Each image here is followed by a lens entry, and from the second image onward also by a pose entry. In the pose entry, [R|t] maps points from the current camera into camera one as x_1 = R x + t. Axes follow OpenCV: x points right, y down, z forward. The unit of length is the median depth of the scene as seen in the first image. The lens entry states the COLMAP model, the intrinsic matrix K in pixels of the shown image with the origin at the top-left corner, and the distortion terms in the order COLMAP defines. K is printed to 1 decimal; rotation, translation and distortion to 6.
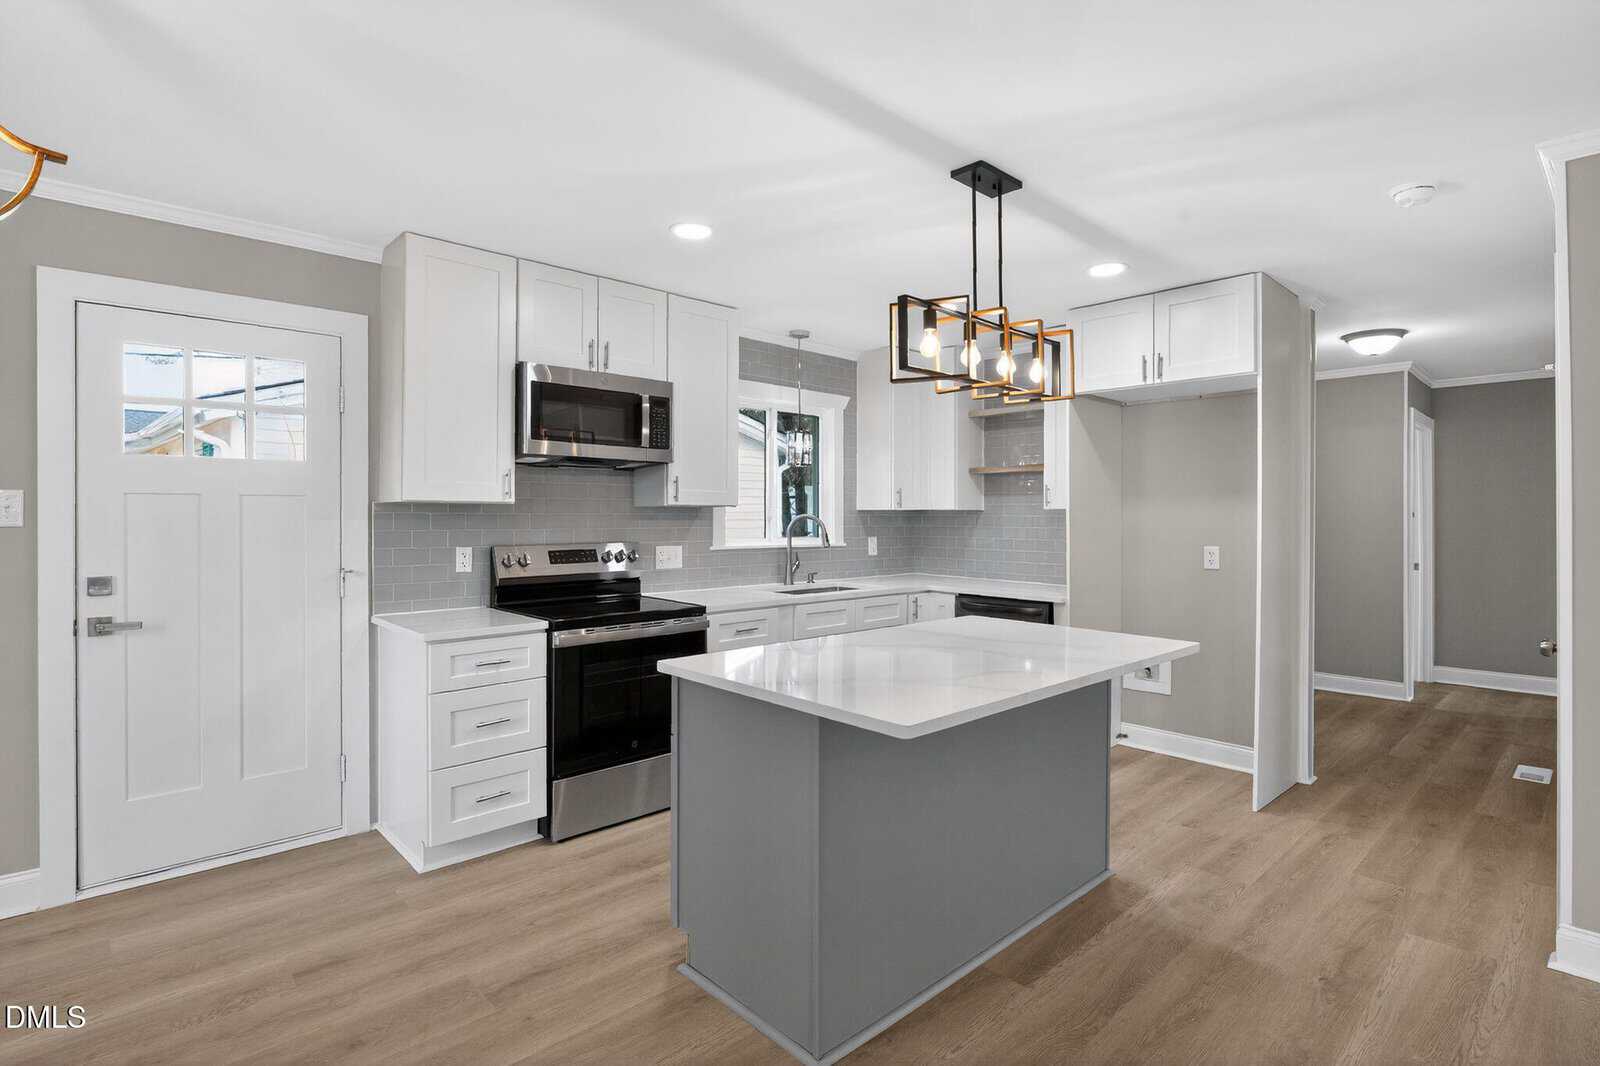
lens RADIAL K [[794.2, 0, 805.4], [0, 794.2, 517.6], [0, 0, 1]] dist [-0.002864, -0.001143]
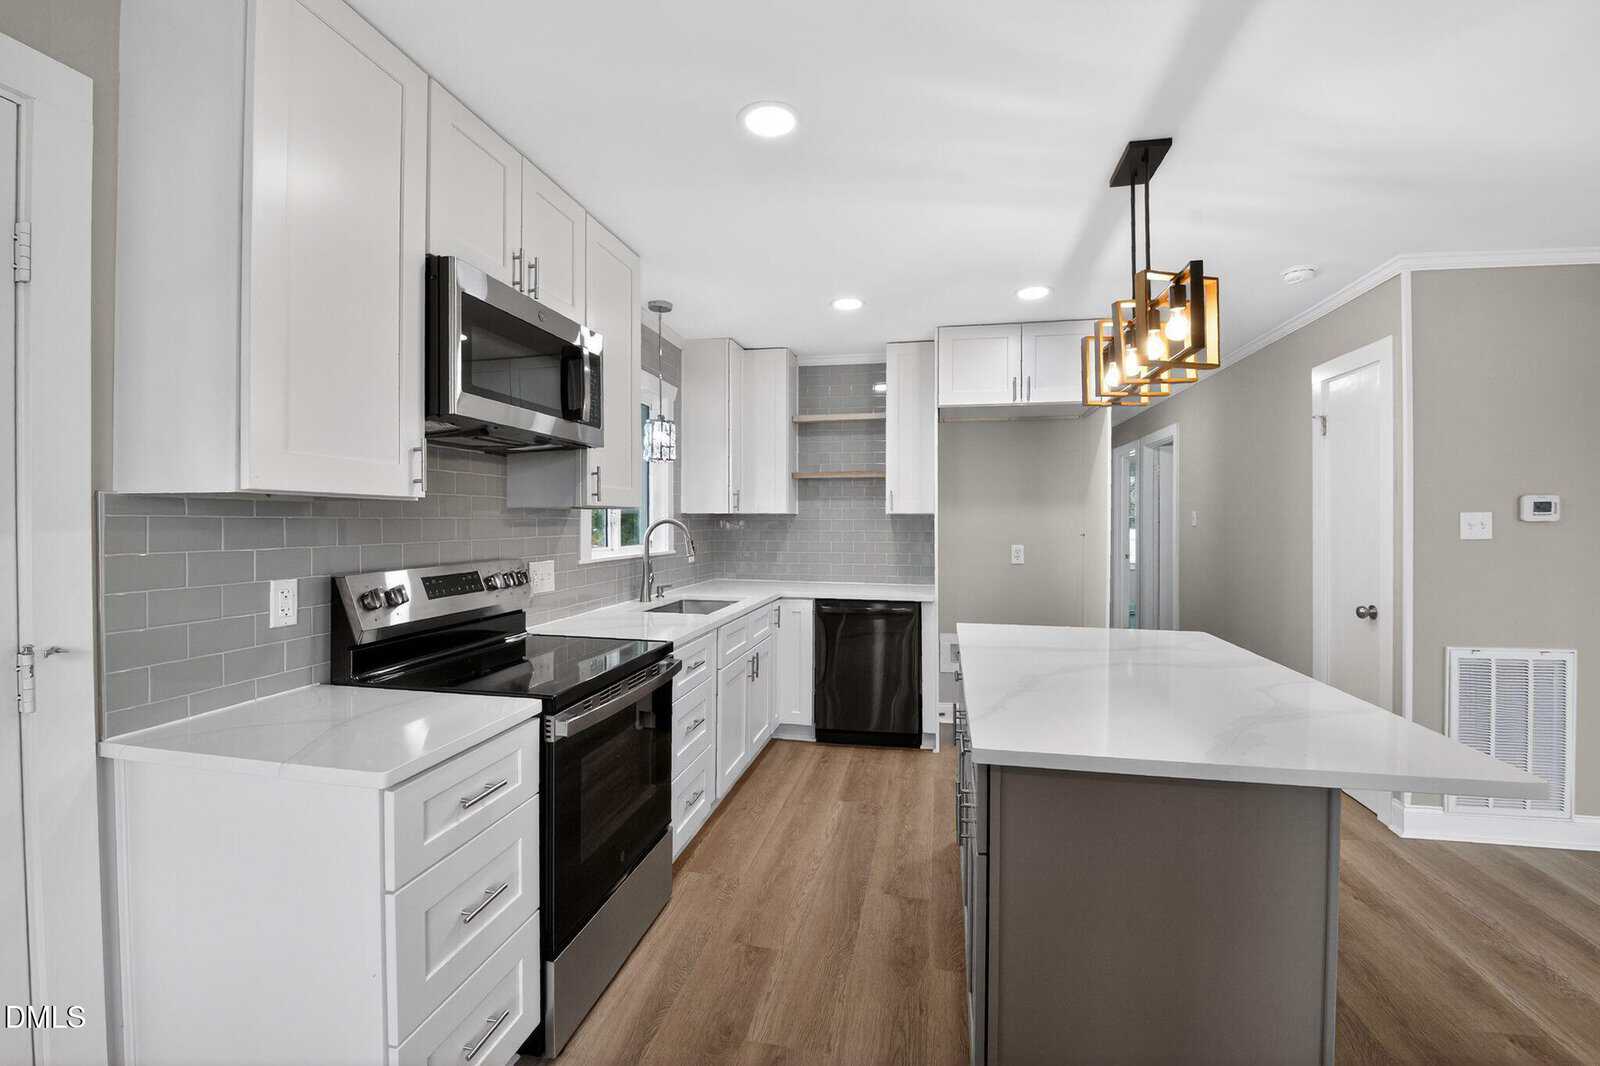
lens RADIAL K [[679.8, 0, 808.0], [0, 679.8, 522.4], [0, 0, 1]] dist [-0.019107, -0.000068]
pose [[0.812889, -0.004158, 0.582404, -0.394632], [0.002295, 0.999990, 0.003935, -0.002752], [-0.582414, -0.001862, 0.812890, 0.409032]]
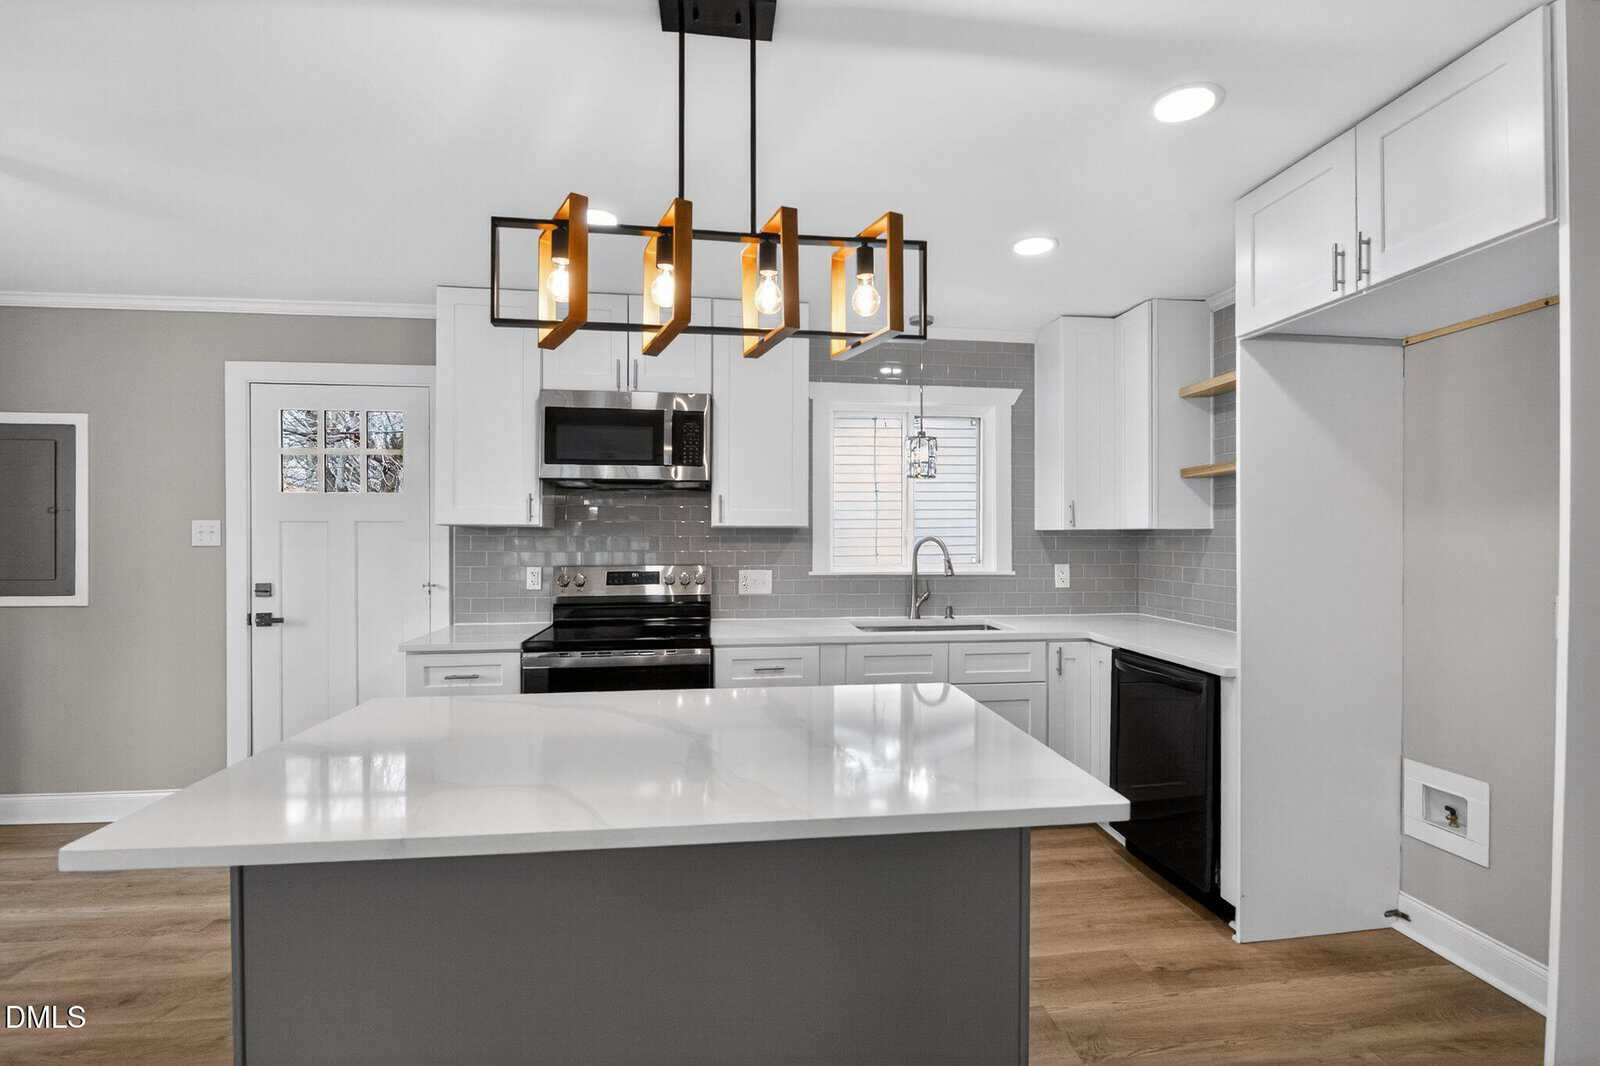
lens RADIAL K [[726.5, 0, 805.9], [0, 726.5, 542.9], [0, 0, 1]] dist [-0.000466, -0.007866]
pose [[0.809490, 0.000704, -0.587133, 0.446405], [0.000328, 0.999999, 0.001652, 0.002684], [0.587134, -0.001530, 0.809489, 0.399248]]
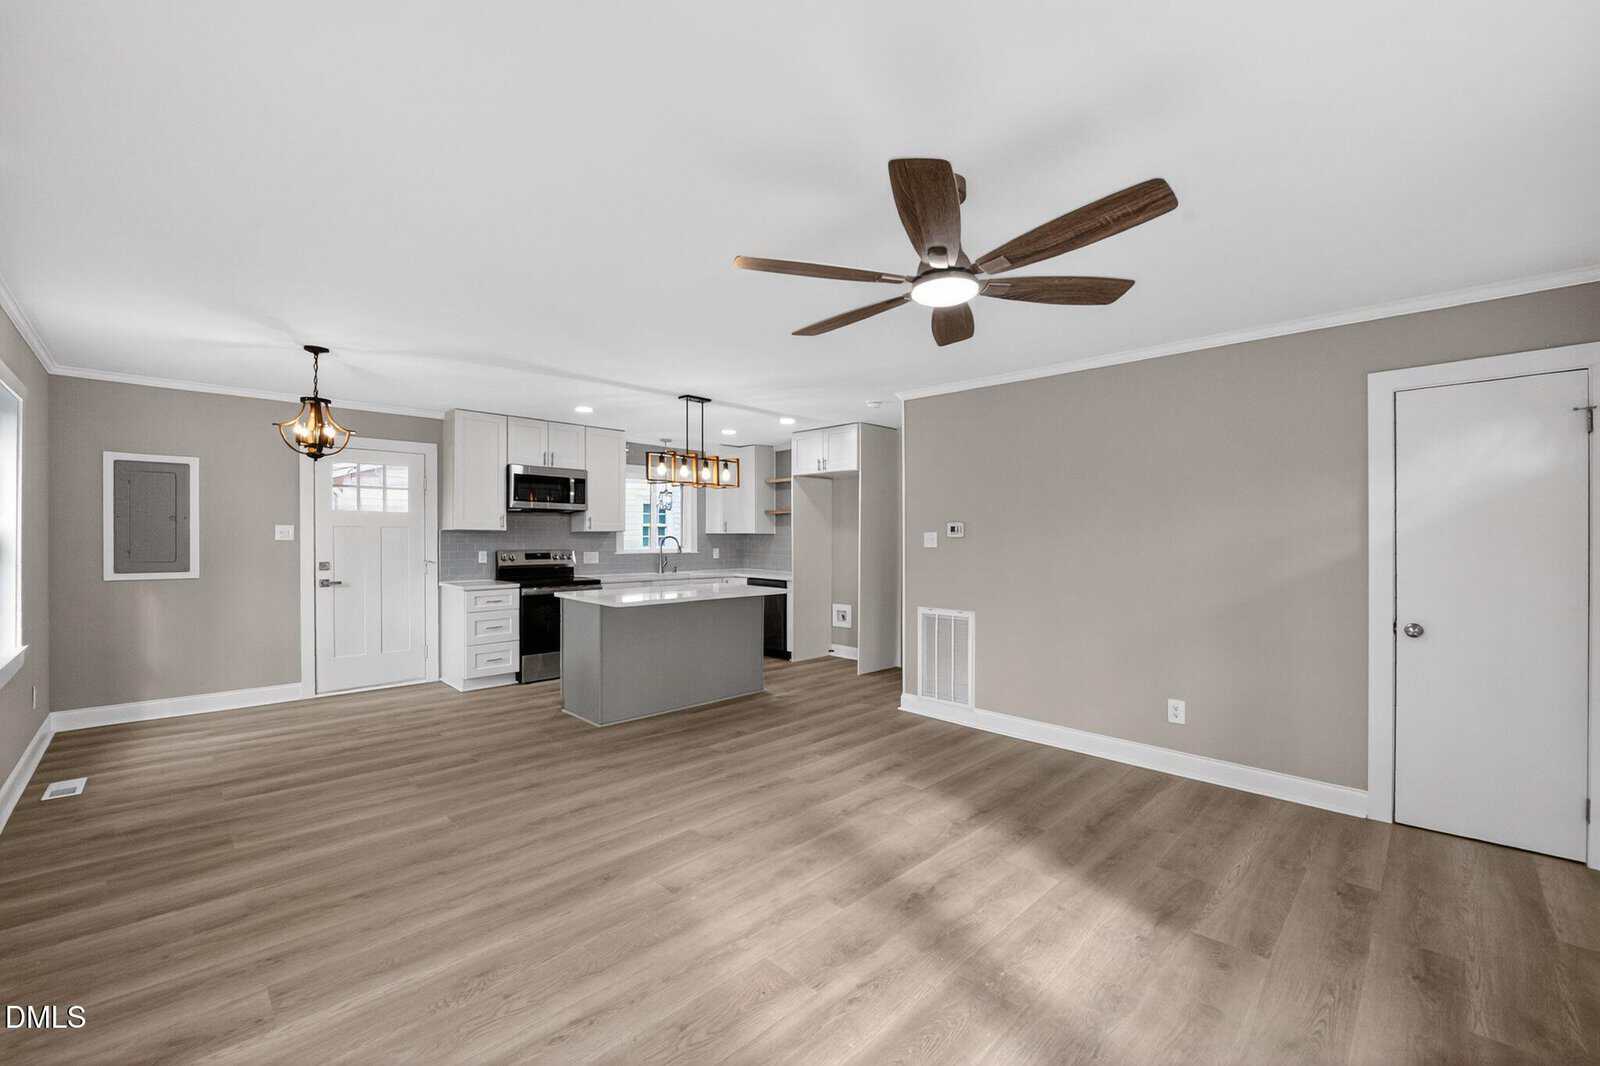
lens RADIAL K [[654.5, 0, 804.0], [0, 654.5, 541.2], [0, 0, 1]] dist [-0.001094, -0.008667]
pose [[0.999666, 0.000461, 0.025845, 0.364097], [-0.000571, 0.999991, 0.004231, 0.002819], [-0.025843, -0.004244, 0.999657, -0.730209]]
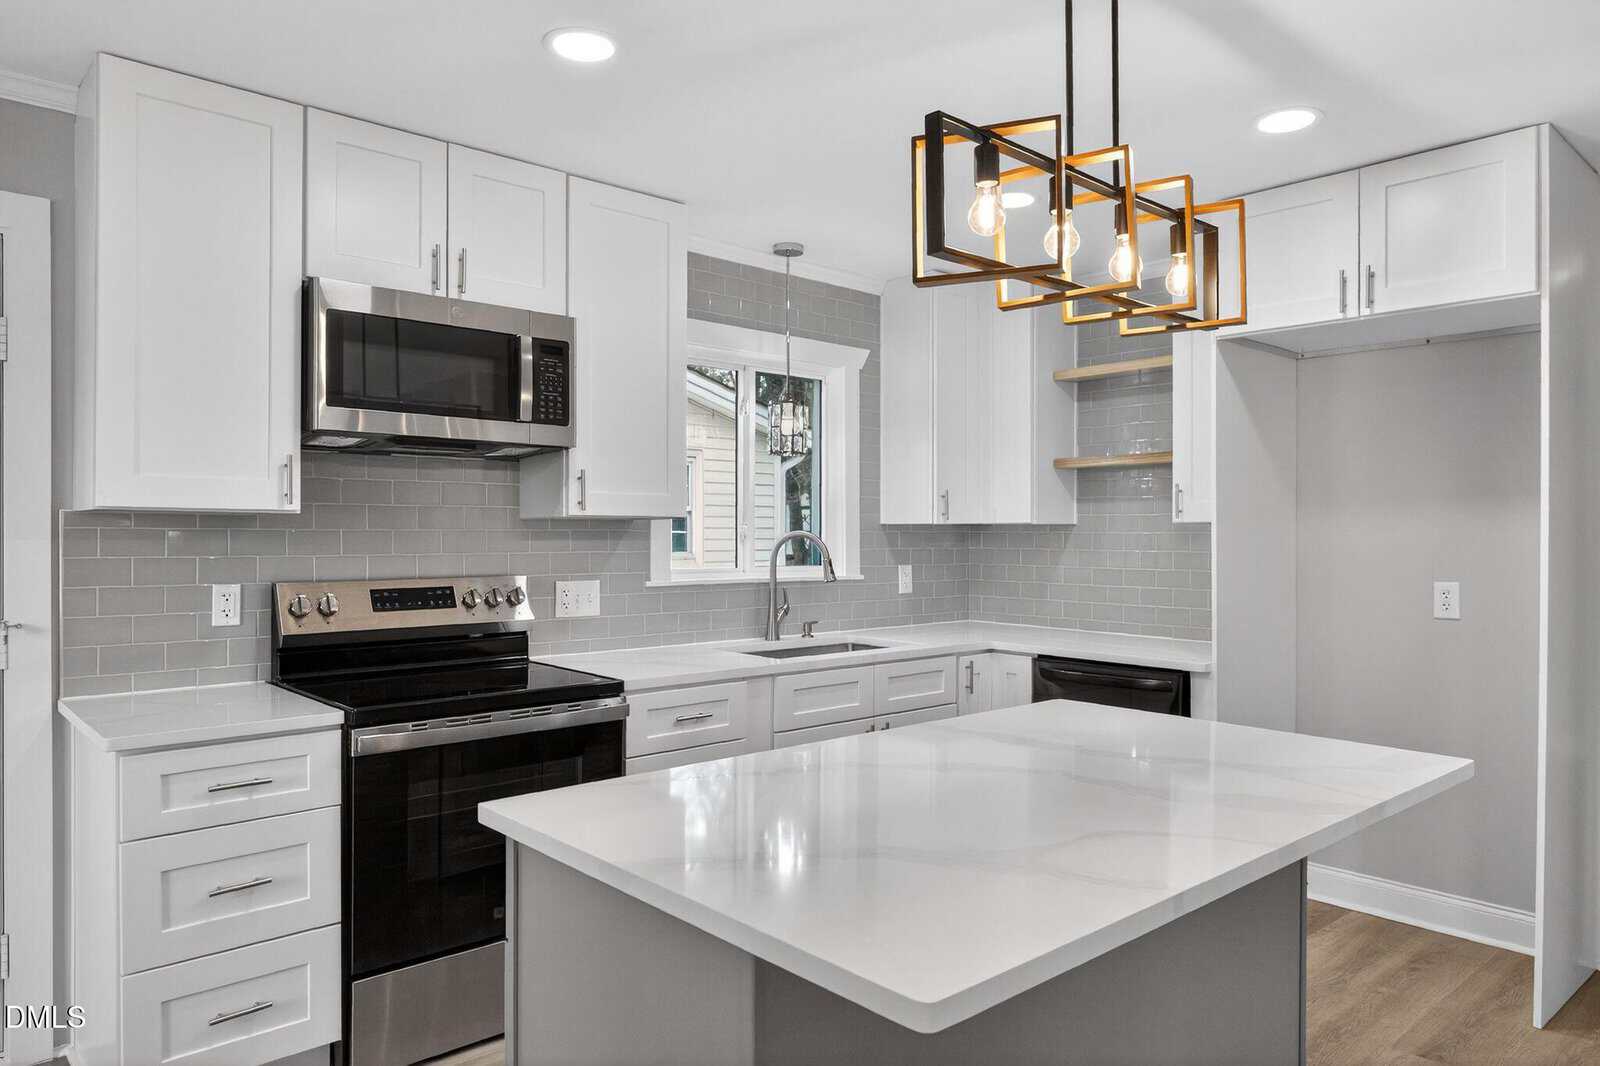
lens RADIAL K [[1065.4, 0, 811.3], [0, 1065.4, 536.4], [0, 0, 1]] dist [0.002510, -0.000222]
pose [[0.999861, -0.000611, -0.016661, 0.032936], [0.000628, 0.999999, 0.000994, -0.000335], [0.016660, -0.001005, 0.999861, 0.182067]]
